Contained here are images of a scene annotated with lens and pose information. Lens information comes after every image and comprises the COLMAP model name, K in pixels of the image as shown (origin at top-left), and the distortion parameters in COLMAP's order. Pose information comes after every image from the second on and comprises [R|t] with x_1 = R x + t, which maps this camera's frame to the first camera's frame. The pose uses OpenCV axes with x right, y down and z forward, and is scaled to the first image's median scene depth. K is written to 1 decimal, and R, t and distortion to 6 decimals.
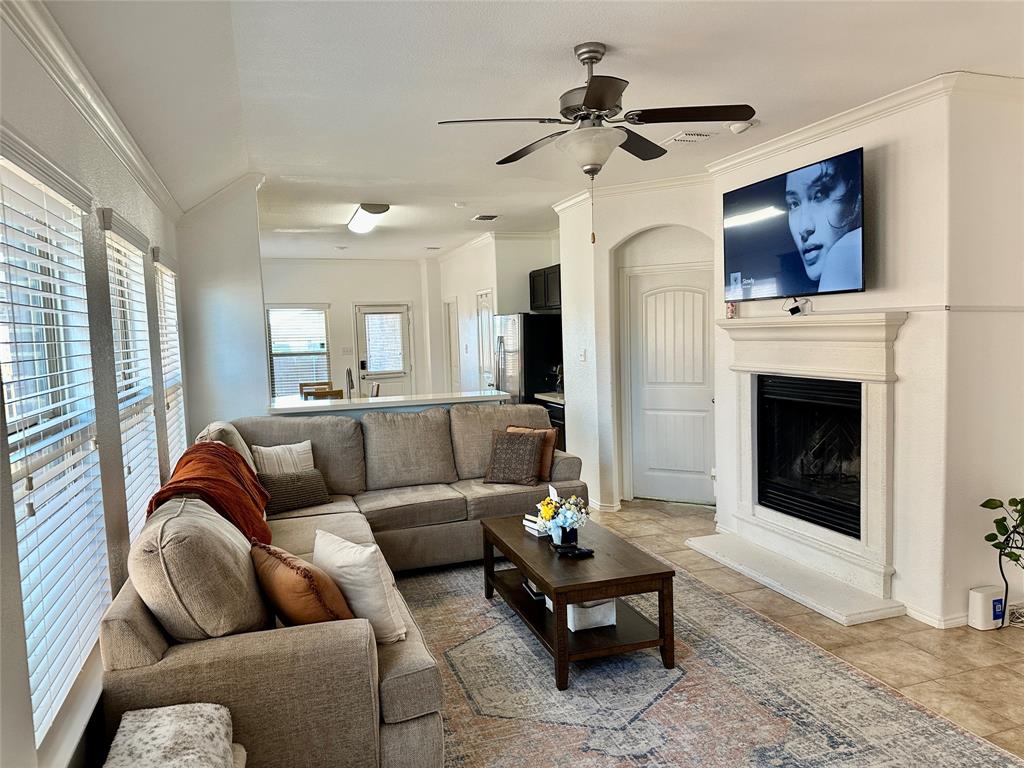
lens RADIAL K [[718.7, 0, 517.4], [0, 718.7, 362.3], [0, 0, 1]] dist [0.071897, -0.083438]
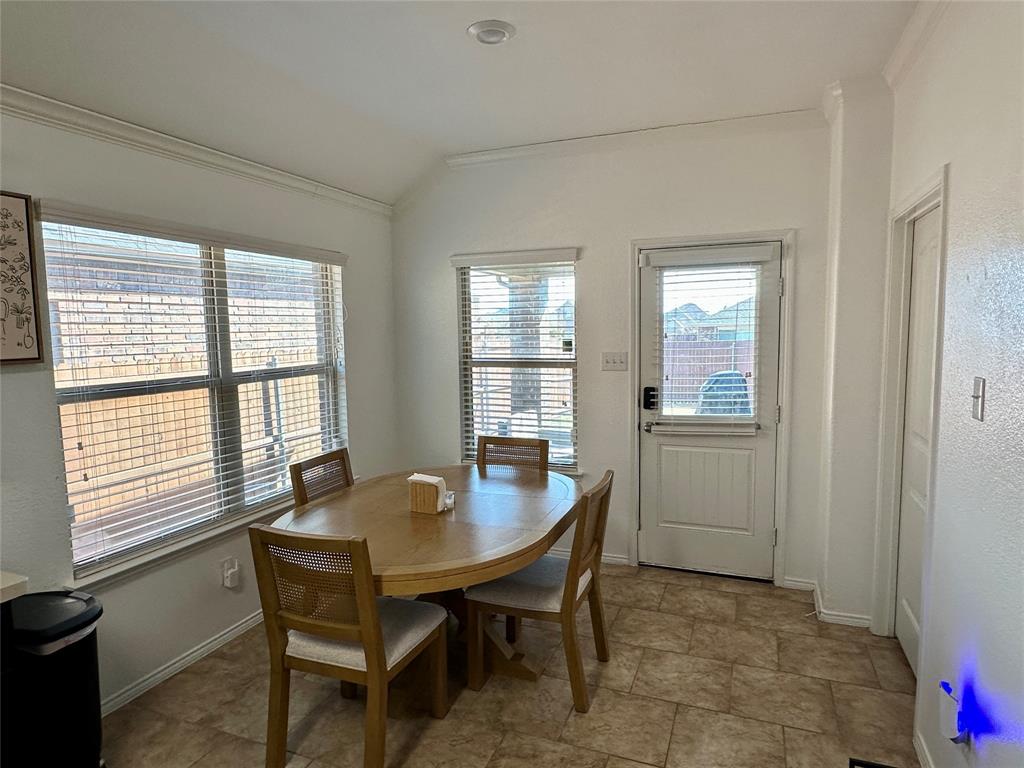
lens RADIAL K [[606.2, 0, 507.8], [0, 606.2, 390.0], [0, 0, 1]] dist [-0.009528, 0.006433]
pose [[0.753179, 0.083120, -0.652543, -0.138988], [-0.032118, 0.995448, 0.089727, -0.074554], [0.657031, -0.046622, 0.752420, 1.818430]]
